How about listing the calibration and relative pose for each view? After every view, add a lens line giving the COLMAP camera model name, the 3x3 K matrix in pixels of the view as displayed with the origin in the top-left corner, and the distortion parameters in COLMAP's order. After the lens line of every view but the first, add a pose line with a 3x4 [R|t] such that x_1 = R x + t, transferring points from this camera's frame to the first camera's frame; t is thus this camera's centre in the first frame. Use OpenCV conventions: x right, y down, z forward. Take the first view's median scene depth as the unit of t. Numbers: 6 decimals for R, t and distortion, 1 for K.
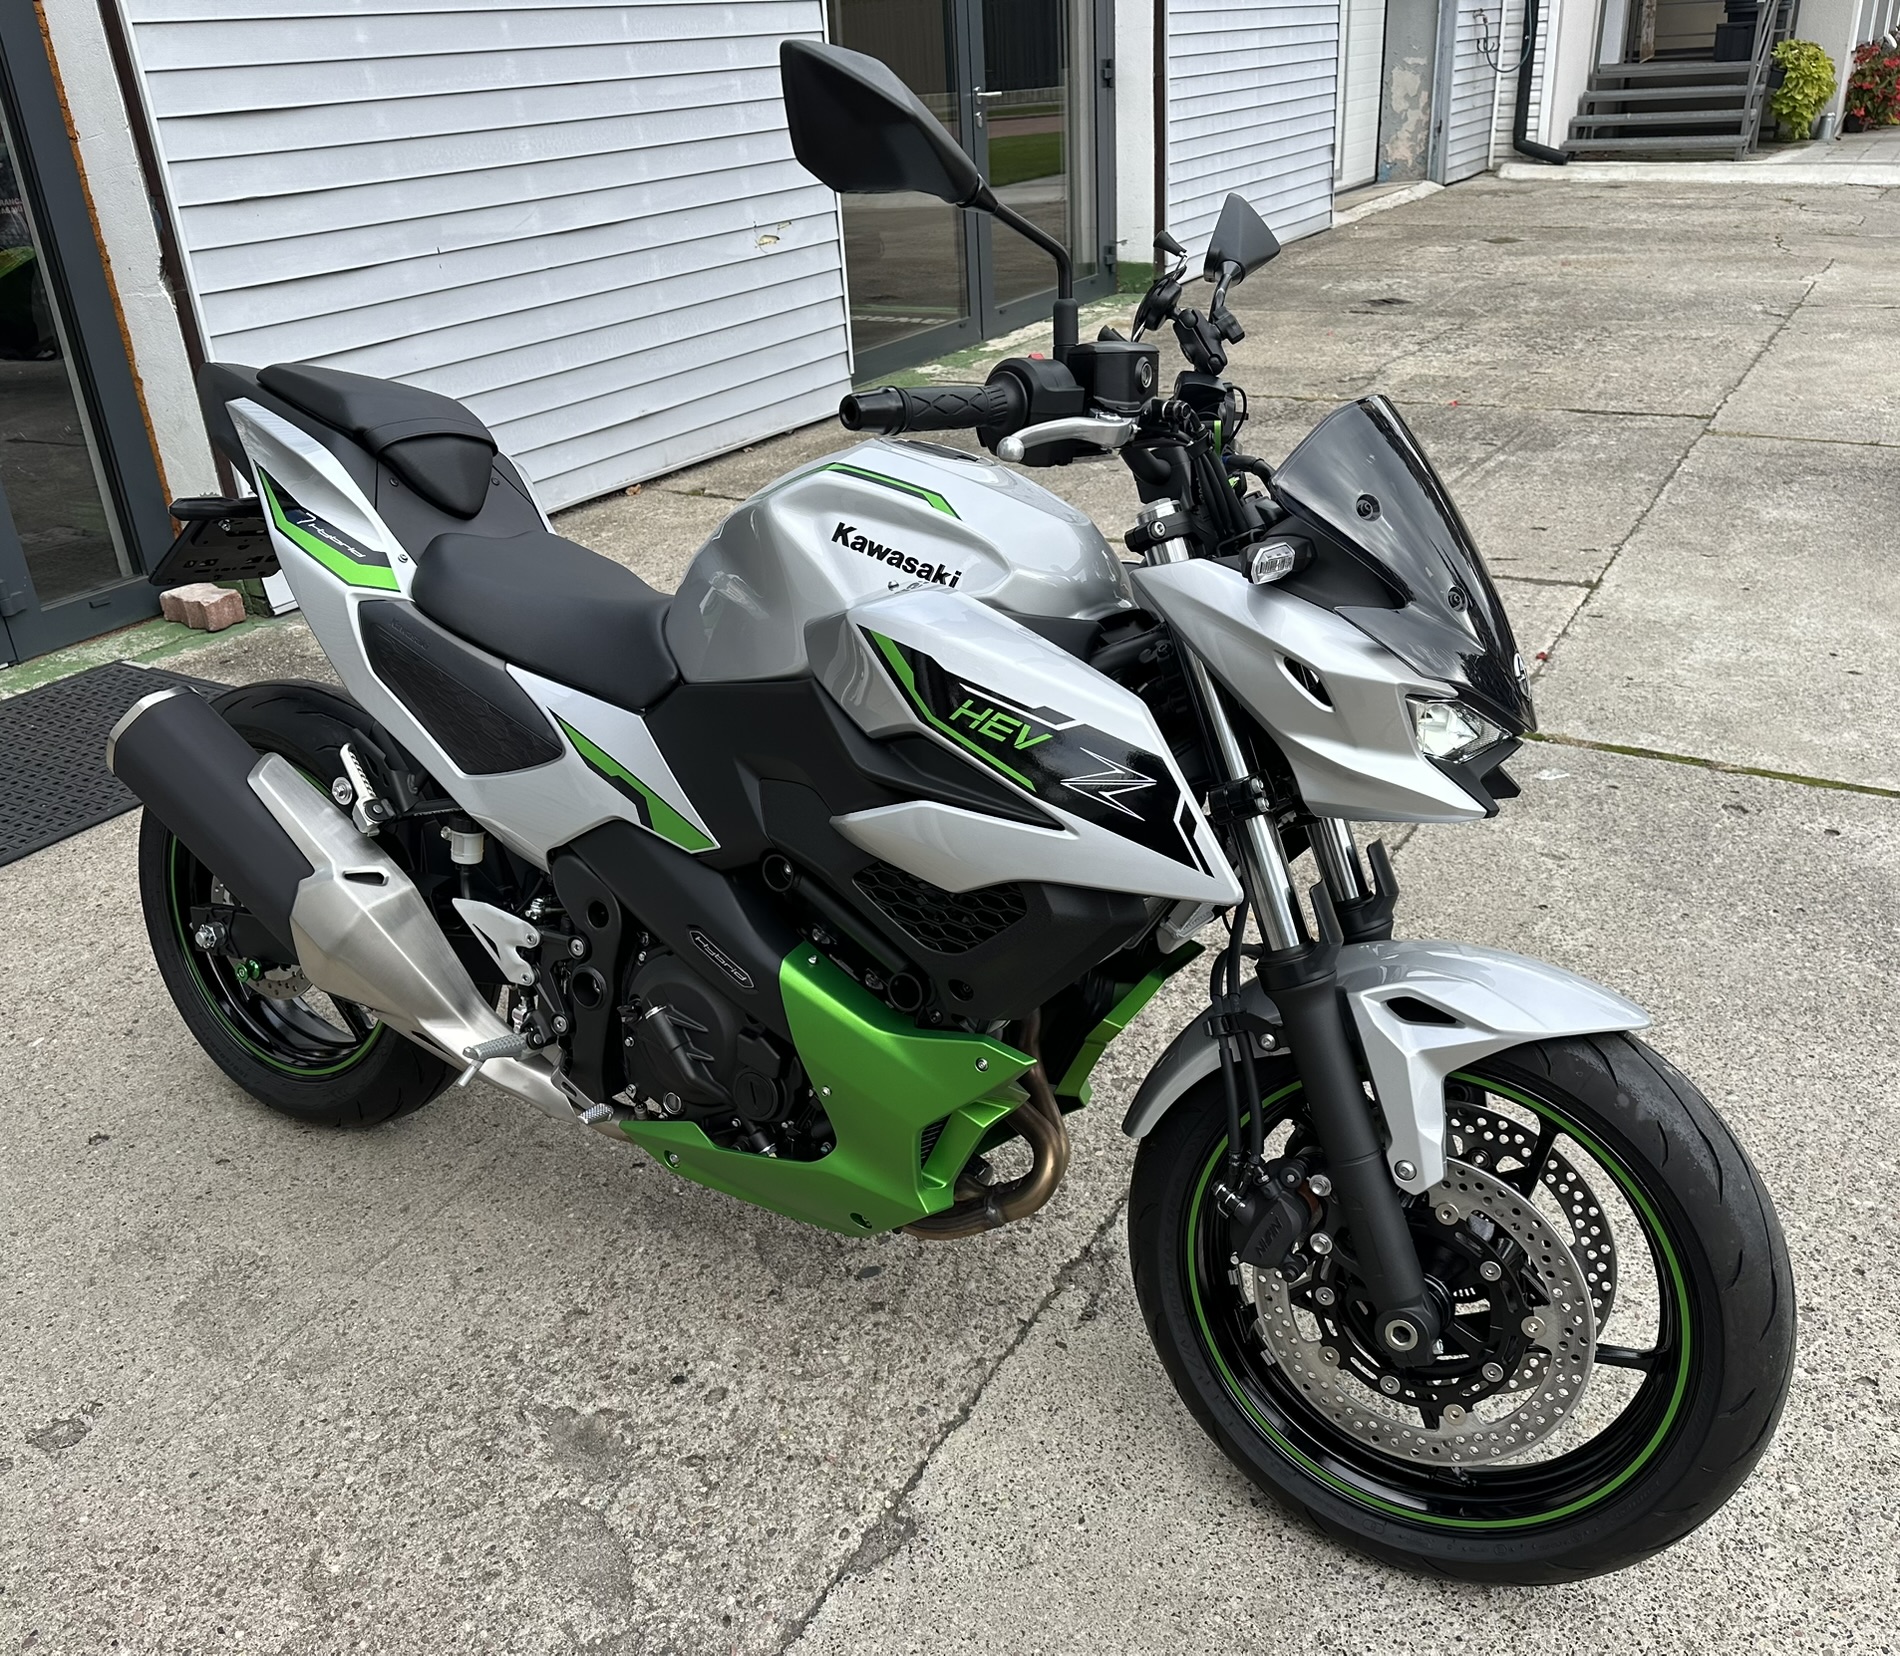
lens RADIAL K [[1527.1, 0, 978.9], [0, 1527.1, 846.6], [0, 0, 1]] dist [0.057641, -0.072228]
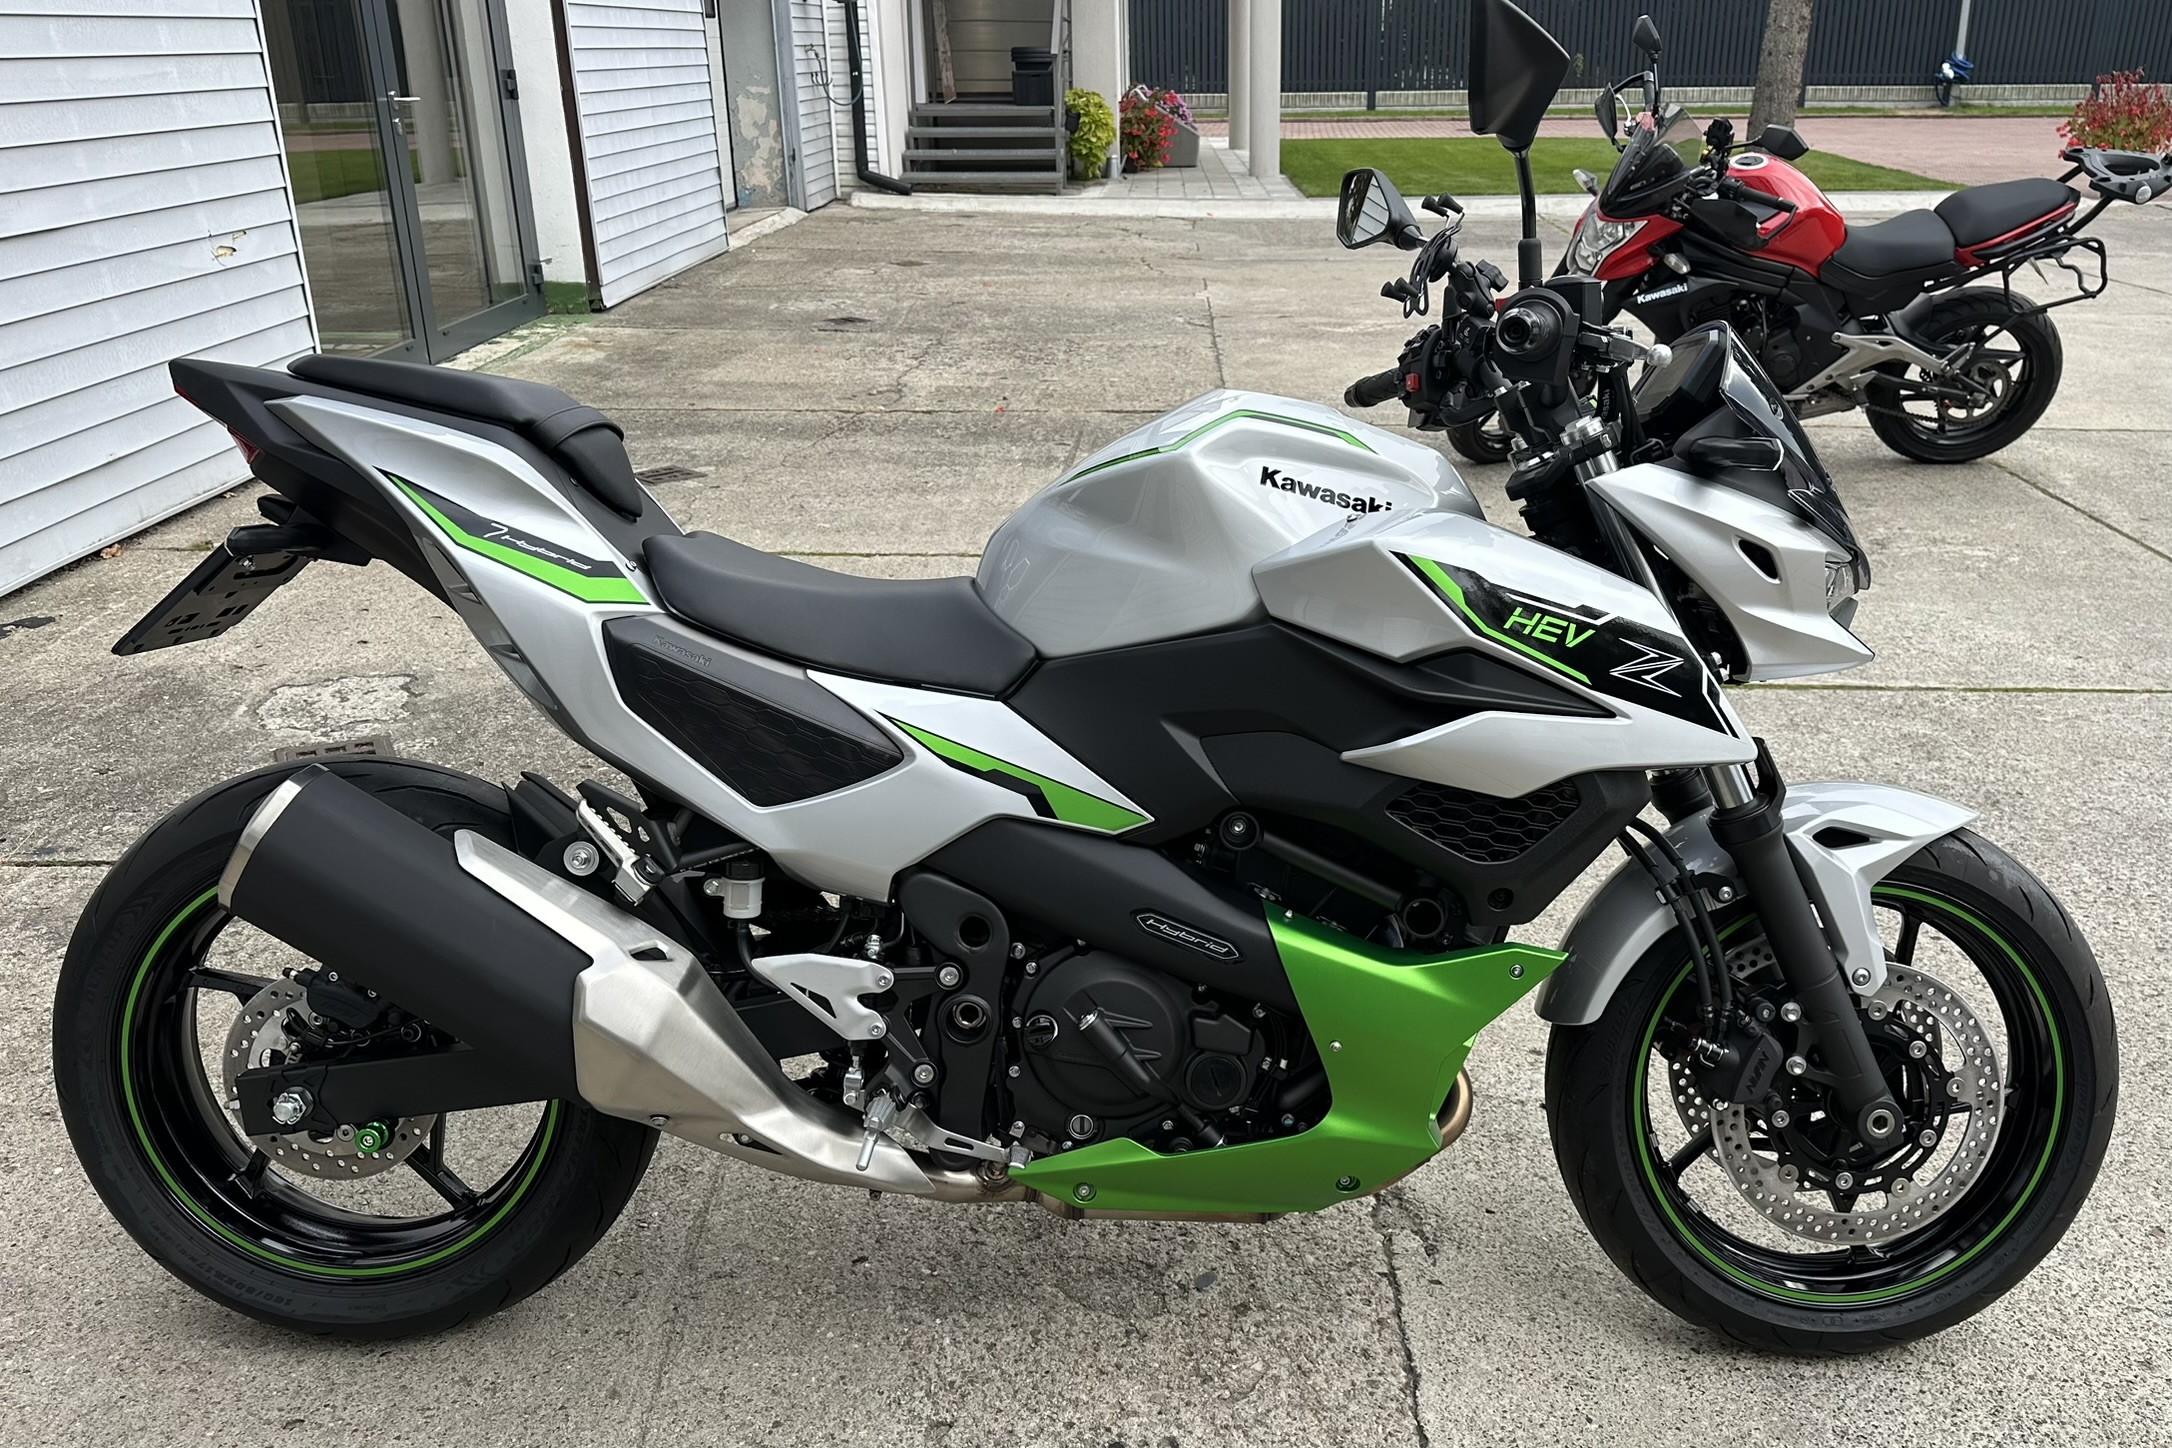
lens RADIAL K [[1643.5, 0, 1199.8], [0, 1643.5, 708.9], [0, 0, 1]] dist [0.026034, -0.038508]
pose [[0.871772, -0.131841, 0.471838, -0.580856], [0.184261, 0.980629, -0.066435, 0.005092], [-0.453939, 0.144857, 0.879179, 0.094008]]
